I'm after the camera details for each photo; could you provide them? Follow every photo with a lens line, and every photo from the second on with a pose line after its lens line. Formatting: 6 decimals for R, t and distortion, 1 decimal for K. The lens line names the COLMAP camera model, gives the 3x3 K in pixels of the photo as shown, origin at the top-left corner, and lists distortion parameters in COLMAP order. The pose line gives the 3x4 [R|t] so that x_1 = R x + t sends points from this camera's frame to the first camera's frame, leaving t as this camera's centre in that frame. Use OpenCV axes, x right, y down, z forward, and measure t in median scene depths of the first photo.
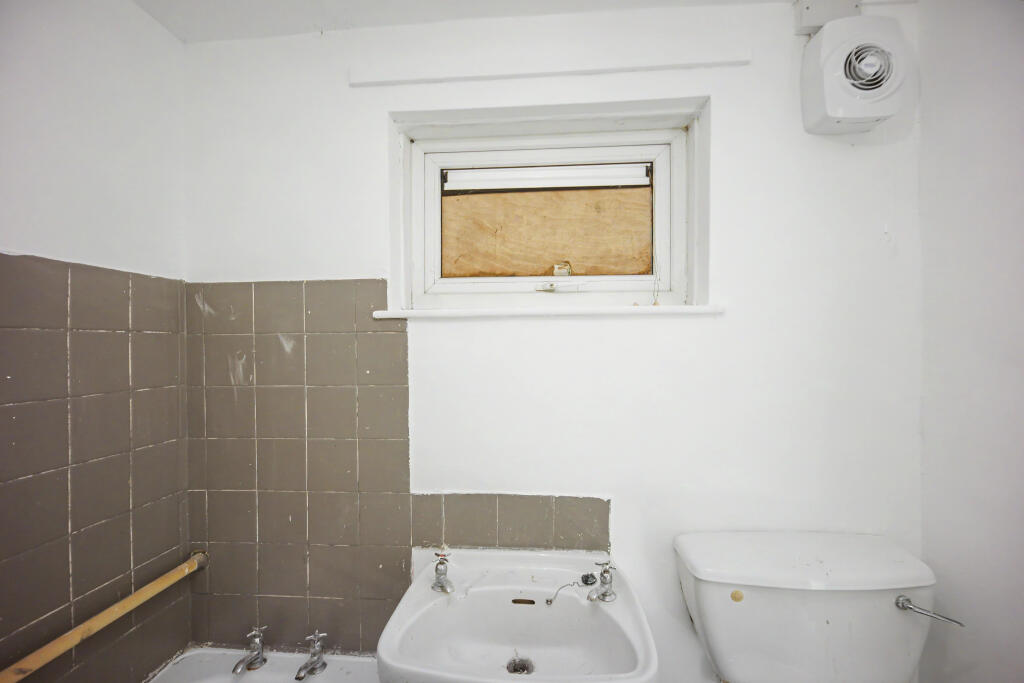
lens RADIAL K [[472.4, 0, 513.0], [0, 472.4, 342.8], [0, 0, 1]] dist [0.002140, -0.000447]
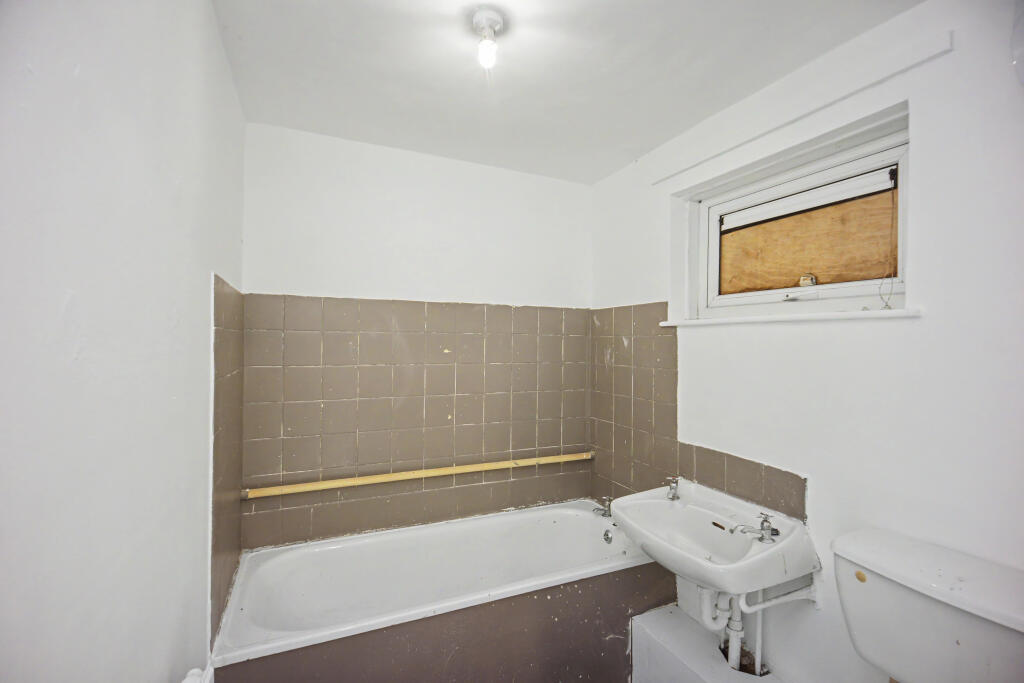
lens RADIAL K [[472.4, 0, 514.2], [0, 472.4, 339.5], [0, 0, 1]] dist [0.002140, -0.000447]
pose [[0.475539, 0.009229, -0.879646, 0.790471], [-0.012536, 0.999915, 0.003714, -0.006883], [0.879605, 0.009261, 0.475614, -0.176655]]
